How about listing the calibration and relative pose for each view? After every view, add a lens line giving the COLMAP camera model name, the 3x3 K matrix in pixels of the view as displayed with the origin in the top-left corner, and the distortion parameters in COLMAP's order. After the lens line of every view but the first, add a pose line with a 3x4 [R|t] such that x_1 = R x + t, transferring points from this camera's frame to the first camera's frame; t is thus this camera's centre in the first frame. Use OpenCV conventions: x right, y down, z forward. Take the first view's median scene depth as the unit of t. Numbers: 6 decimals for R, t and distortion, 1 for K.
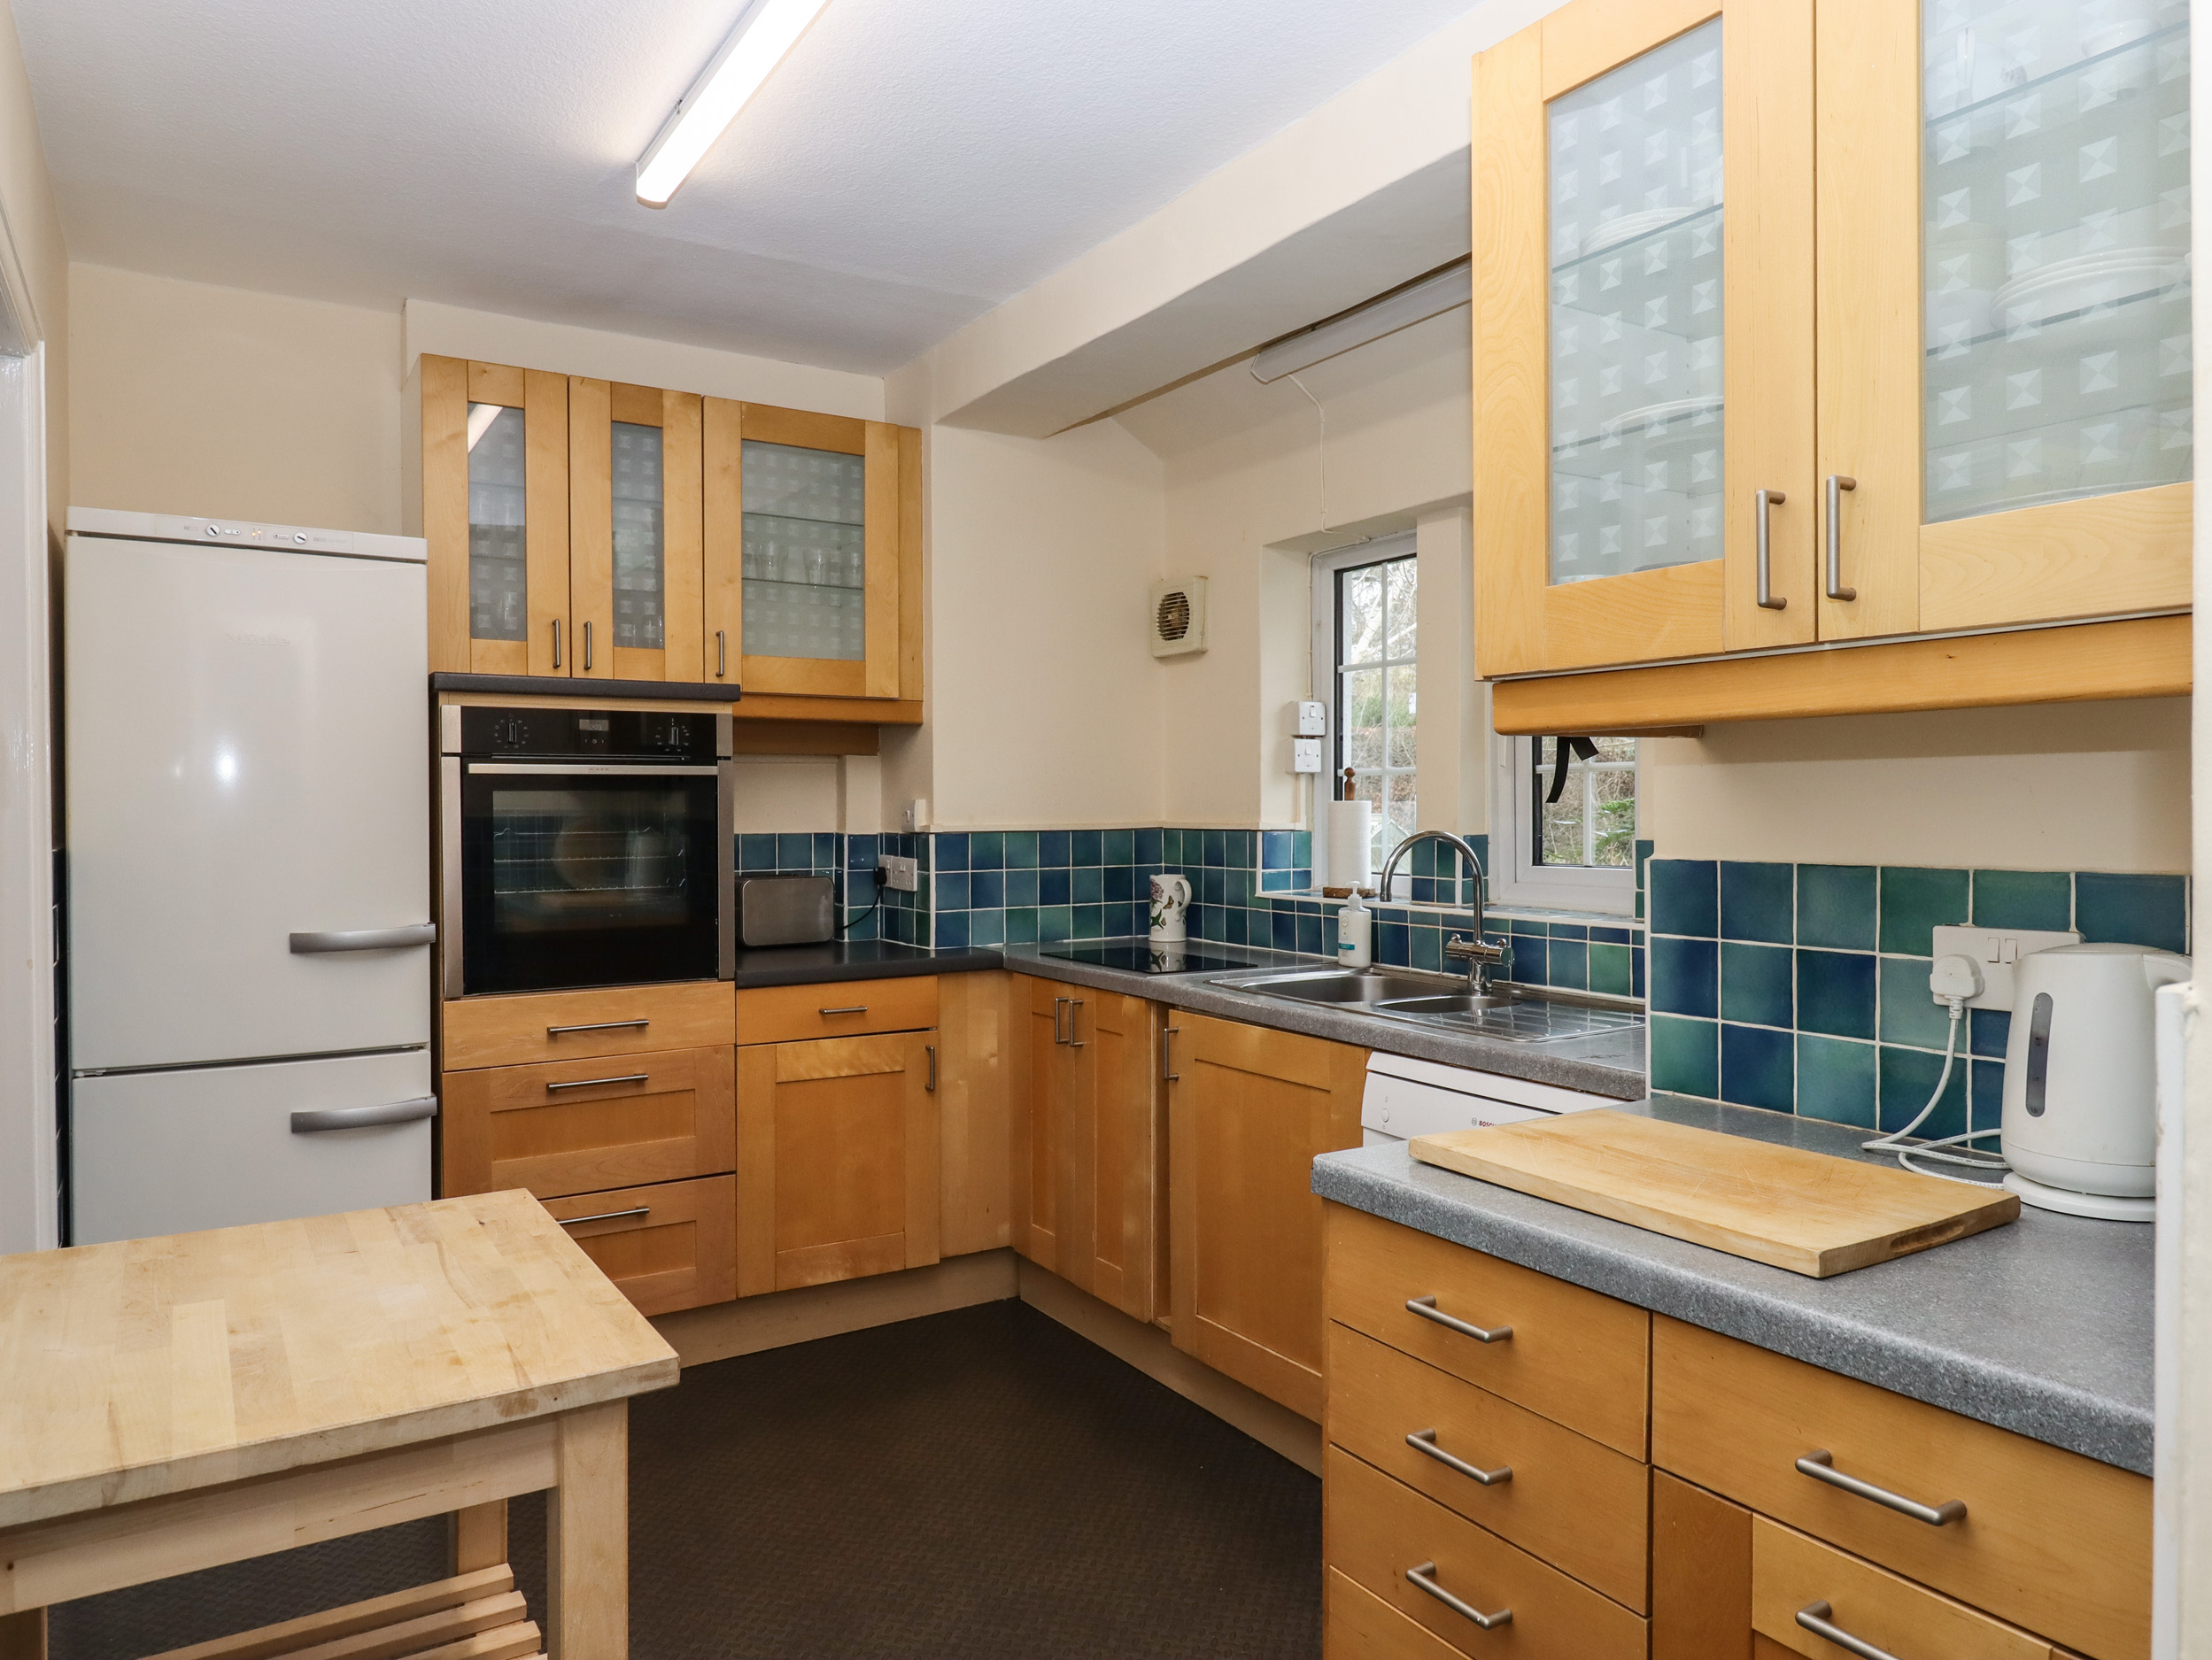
lens RADIAL K [[1474.0, 0, 1106.0], [0, 1474.0, 830.0], [0, 0, 1]] dist [-0.008913, -0.002188]
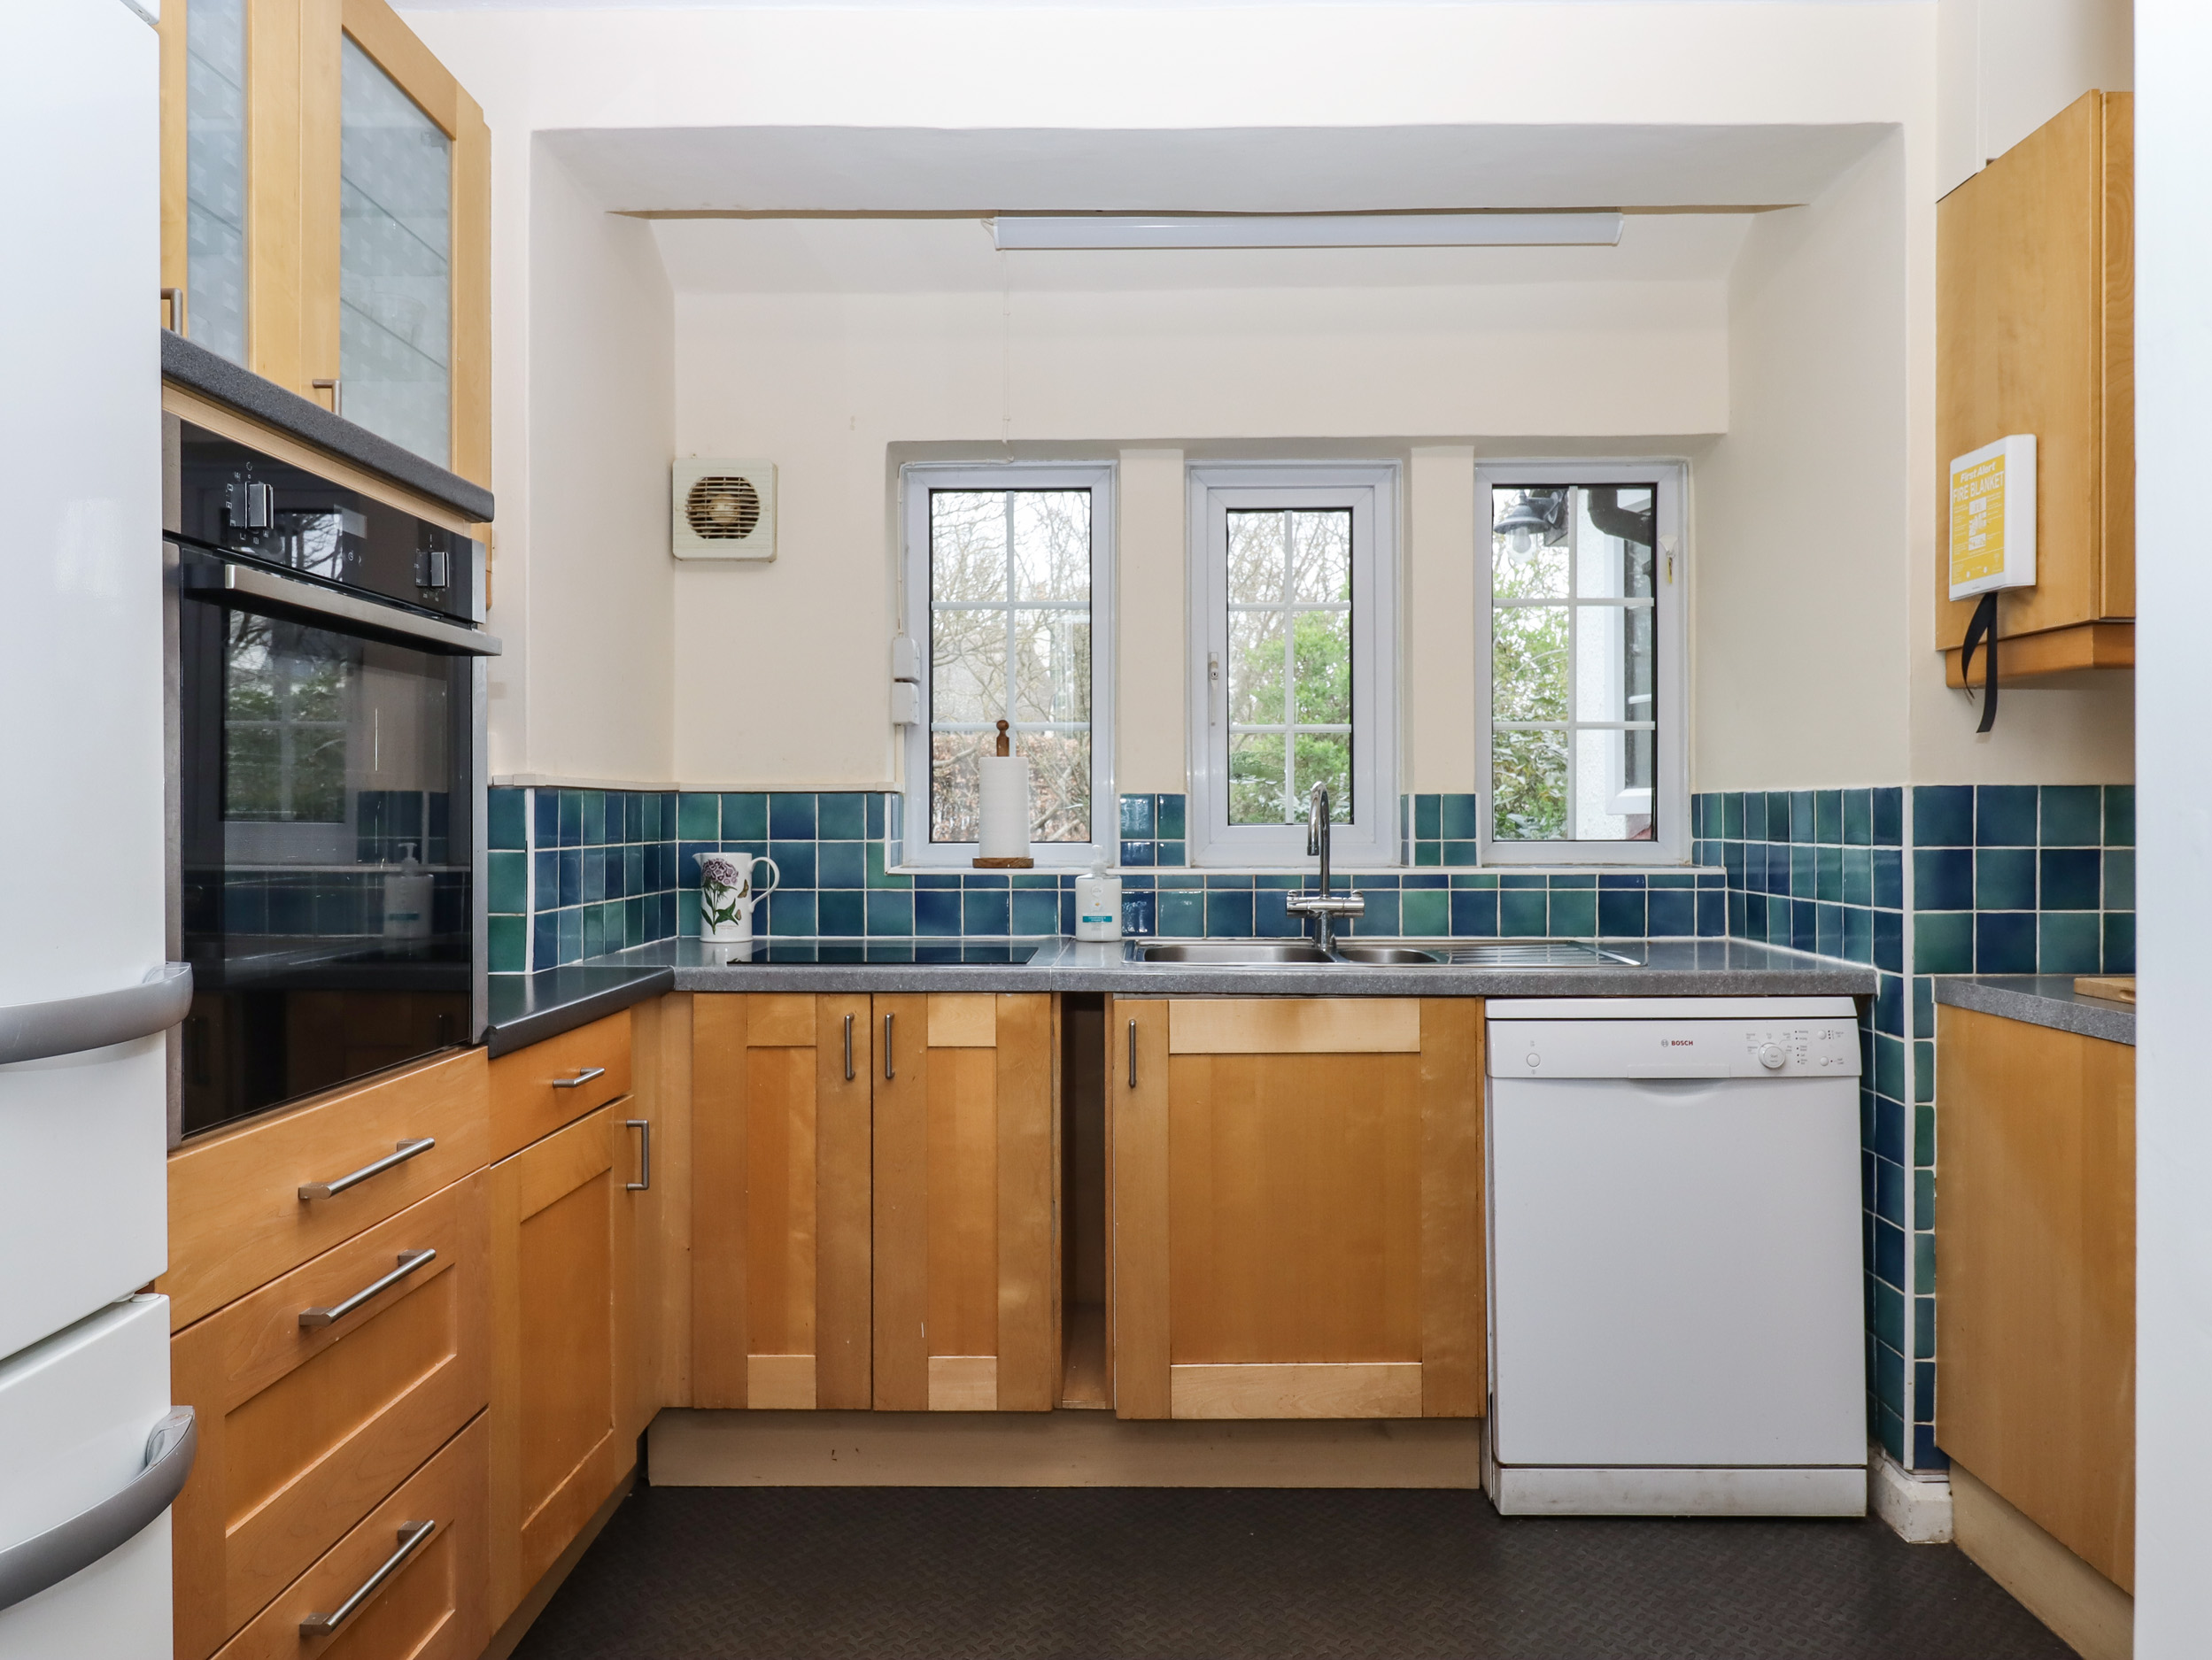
lens RADIAL K [[1474.0, 0, 1106.0], [0, 1474.0, 830.0], [0, 0, 1]] dist [-0.008913, -0.002188]
pose [[0.536326, -0.003261, 0.844005, -0.620563], [0.014153, 0.999887, -0.005130, 0.032568], [-0.843892, 0.014696, 0.536311, 0.559038]]
